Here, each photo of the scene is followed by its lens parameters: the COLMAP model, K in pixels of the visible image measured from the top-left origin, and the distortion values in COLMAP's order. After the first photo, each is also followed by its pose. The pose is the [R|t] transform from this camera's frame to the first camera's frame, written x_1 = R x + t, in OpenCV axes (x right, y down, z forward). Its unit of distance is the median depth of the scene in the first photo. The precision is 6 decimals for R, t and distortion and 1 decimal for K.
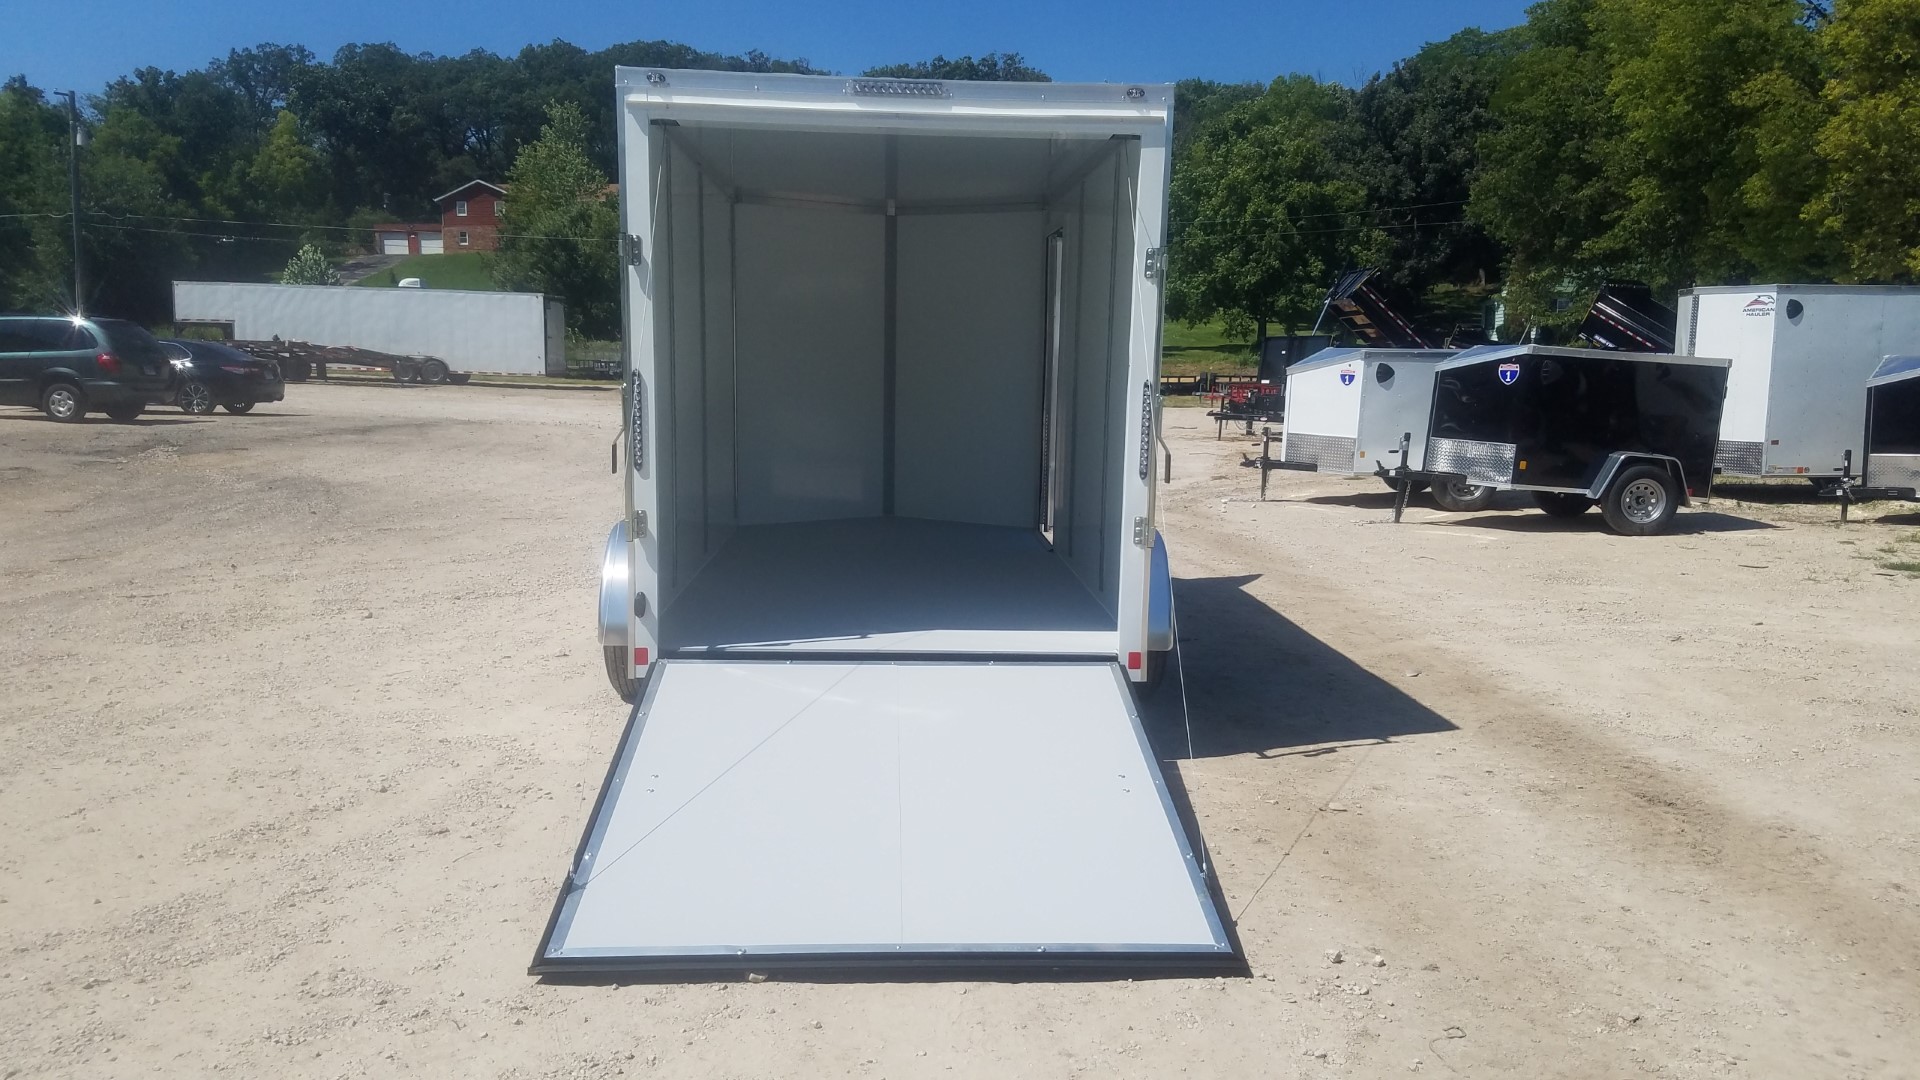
lens RADIAL K [[1549.8, 0, 940.8], [0, 1549.8, 548.2], [0, 0, 1]] dist [0.075620, -0.089560]
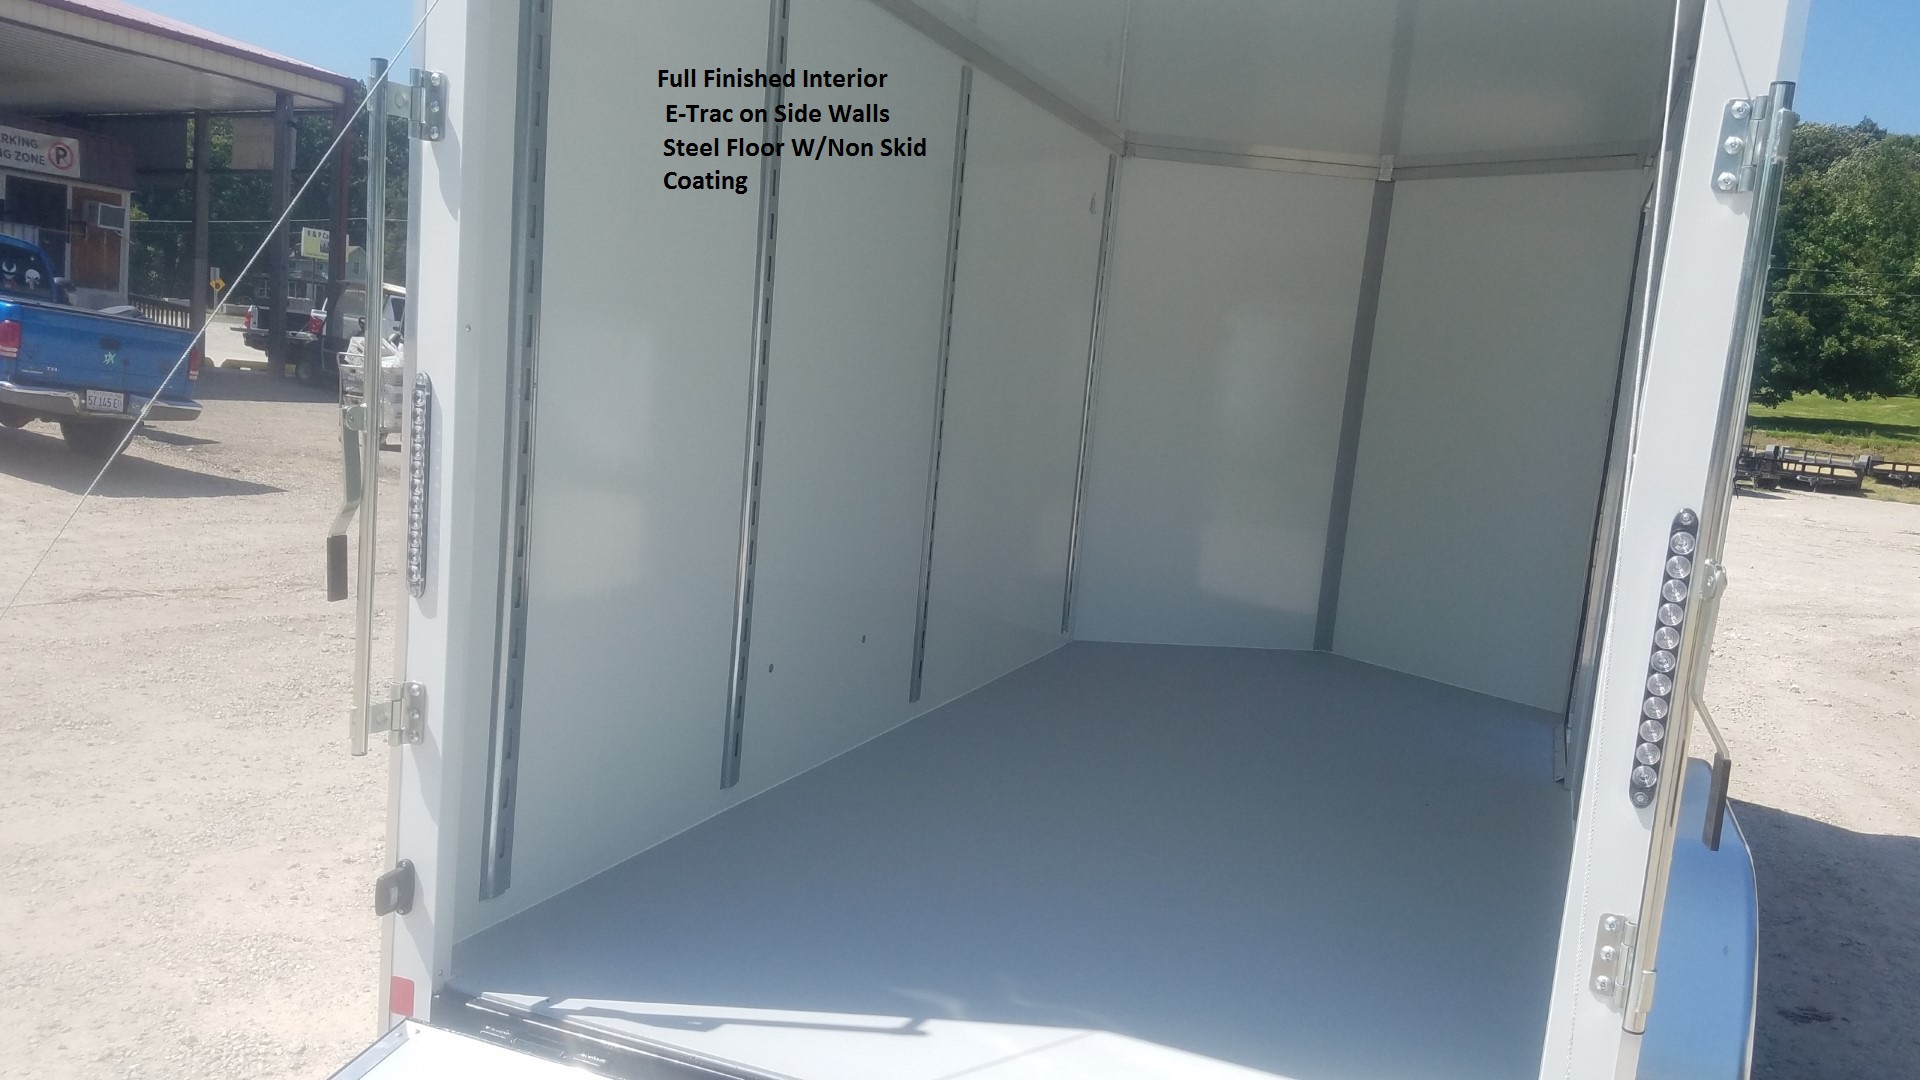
lens RADIAL K [[1549.8, 0, 937.7], [0, 1549.8, 552.0], [0, 0, 1]] dist [0.075620, -0.089560]
pose [[0.911433, 0.110827, -0.396242, 0.023361], [-0.120245, 0.992744, 0.001079, -0.015566], [0.393486, 0.046662, 0.918146, 0.122274]]
